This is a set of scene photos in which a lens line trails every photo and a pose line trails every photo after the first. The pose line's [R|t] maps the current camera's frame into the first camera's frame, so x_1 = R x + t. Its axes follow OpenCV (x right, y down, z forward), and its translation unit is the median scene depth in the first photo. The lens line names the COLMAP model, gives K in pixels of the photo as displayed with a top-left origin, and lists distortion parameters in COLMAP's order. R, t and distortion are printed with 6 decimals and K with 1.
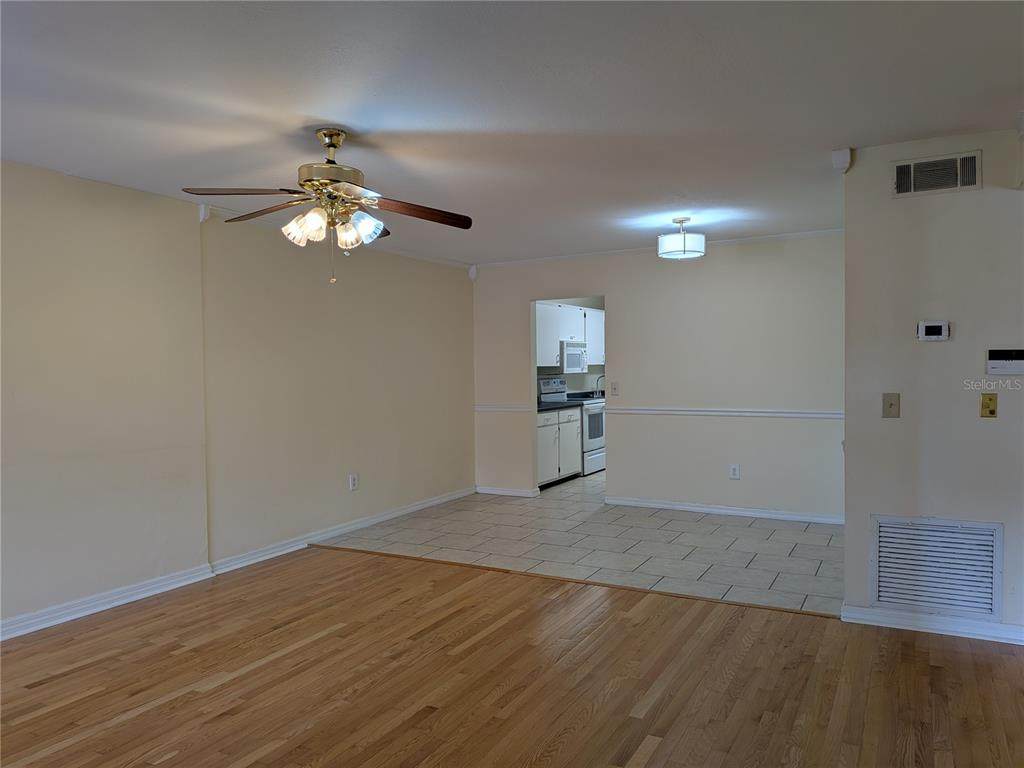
lens RADIAL K [[747.2, 0, 515.9], [0, 747.2, 380.9], [0, 0, 1]] dist [0.011728, -0.013521]
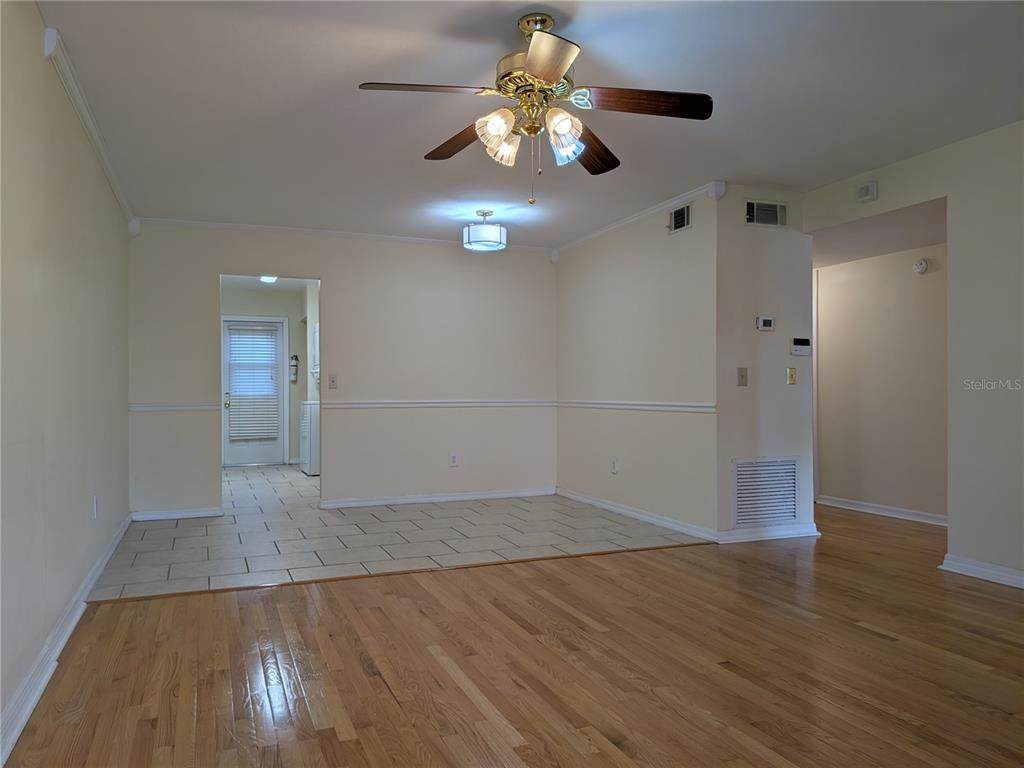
lens RADIAL K [[747.2, 0, 514.8], [0, 747.2, 386.8], [0, 0, 1]] dist [0.011728, -0.013521]
pose [[0.638932, 0.013149, 0.769151, -0.793203], [0.009200, 0.999652, -0.024732, 0.079443], [-0.769208, 0.022879, 0.638589, 0.449862]]
